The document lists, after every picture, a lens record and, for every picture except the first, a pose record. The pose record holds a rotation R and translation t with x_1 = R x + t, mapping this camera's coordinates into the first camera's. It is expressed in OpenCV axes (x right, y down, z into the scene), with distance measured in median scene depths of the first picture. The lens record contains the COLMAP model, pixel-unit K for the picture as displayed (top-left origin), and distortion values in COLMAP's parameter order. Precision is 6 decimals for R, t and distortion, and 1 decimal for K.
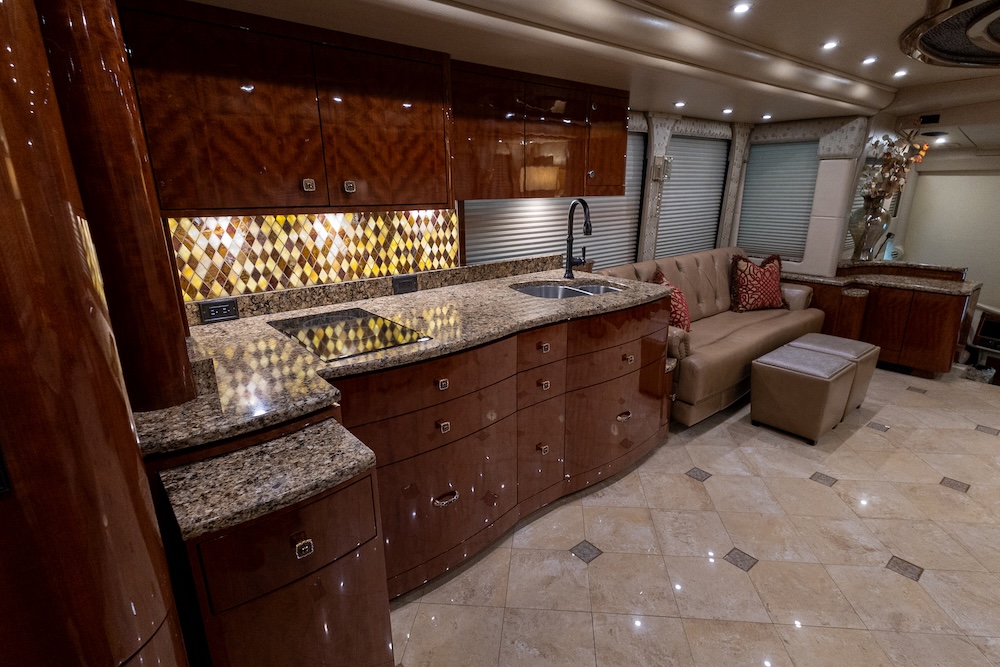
lens RADIAL K [[525.1, 0, 500.0], [0, 525.1, 333.5], [0, 0, 1]] dist [0.022933, -0.000021]
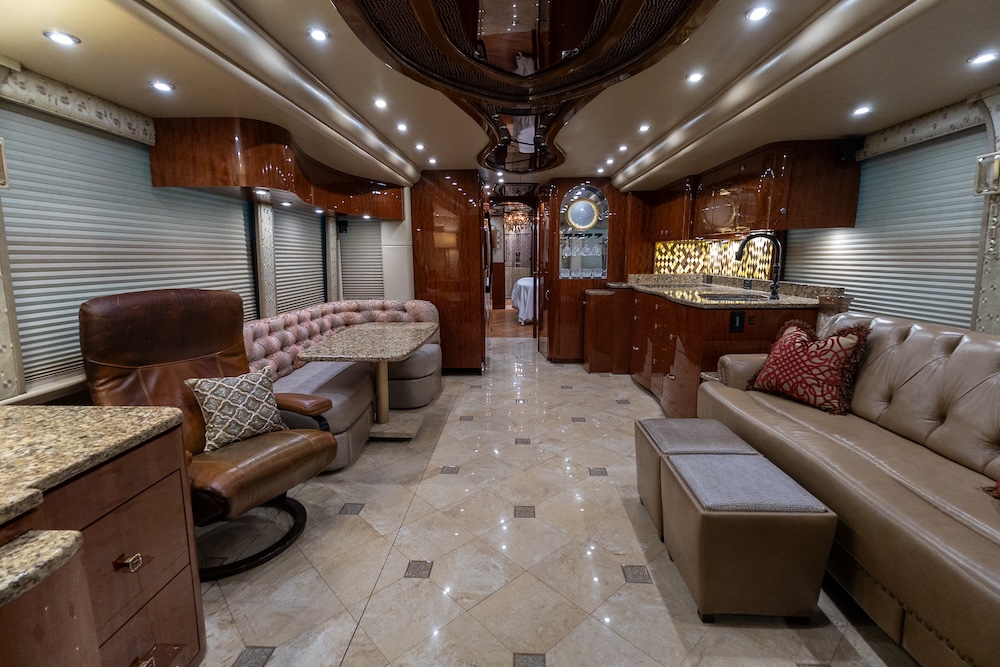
lens RADIAL K [[447.2, 0, 500.0], [0, 447.2, 333.5], [0, 0, 1]] dist [0.000979, -0.000279]
pose [[-0.684732, 0.140187, -0.715185, 1.523870], [-0.186509, 0.914940, 0.357909, -0.334539], [0.704526, 0.378460, -0.600343, 1.427132]]
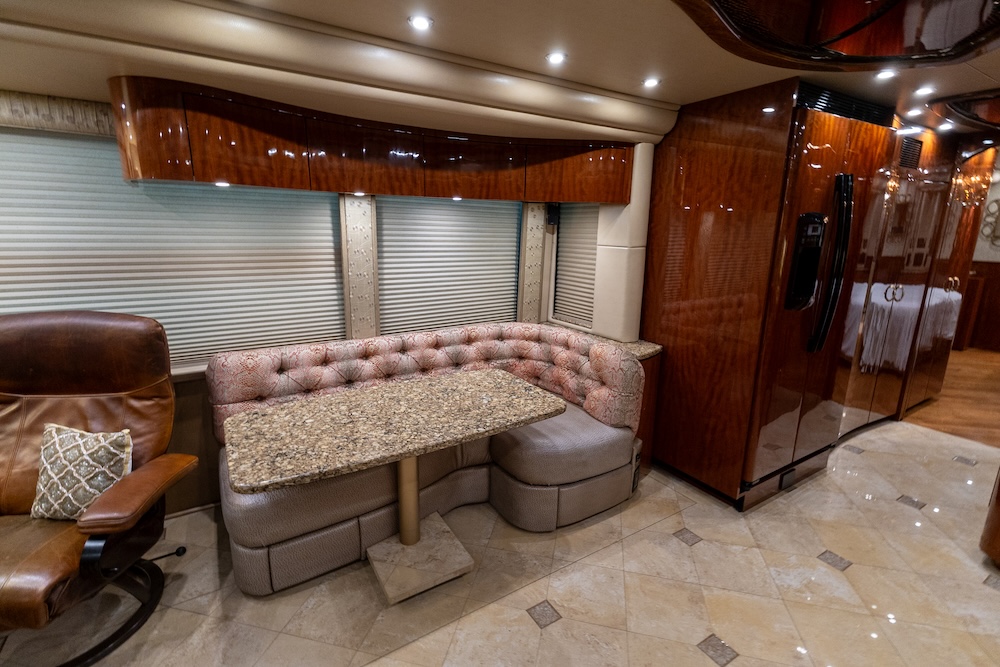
lens RADIAL K [[447.2, 0, 500.0], [0, 447.2, 333.5], [0, 0, 1]] dist [0.000979, -0.000279]
pose [[-0.987432, -0.039712, 0.152976, 0.599055], [0.039293, 0.875841, 0.480997, -0.283596], [-0.153084, 0.480963, -0.863273, 1.005173]]
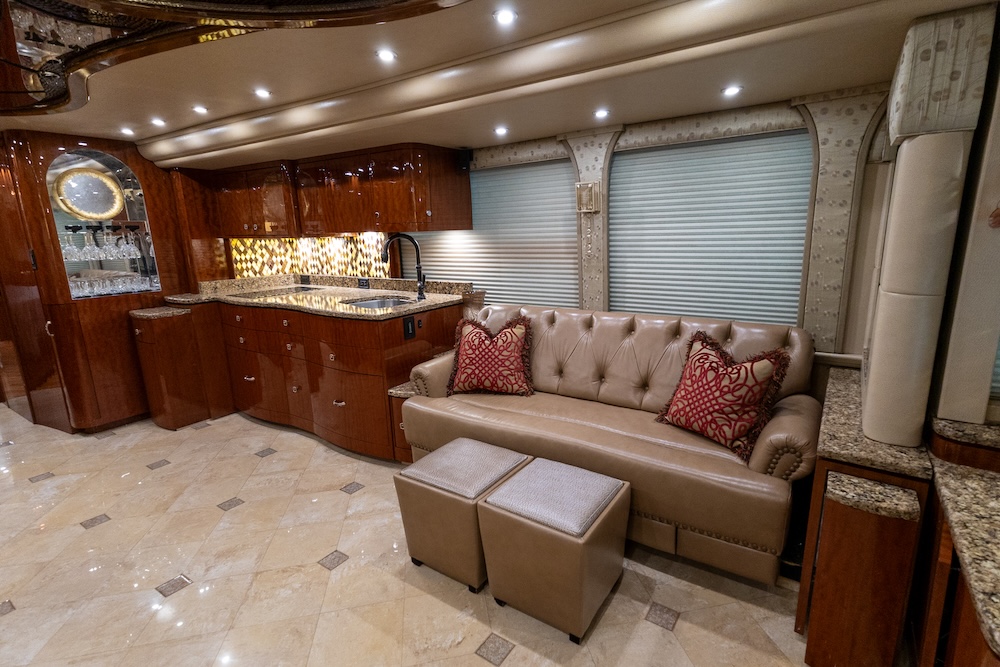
lens RADIAL K [[477.1, 0, 506.5], [0, 477.1, 332.7], [0, 0, 1]] dist [0.019684, 0.000118]
pose [[0.262010, 0.206814, -0.942644, 1.451881], [-0.242216, 0.959595, 0.143208, -0.280625], [0.934174, 0.190802, 0.301518, 1.034452]]
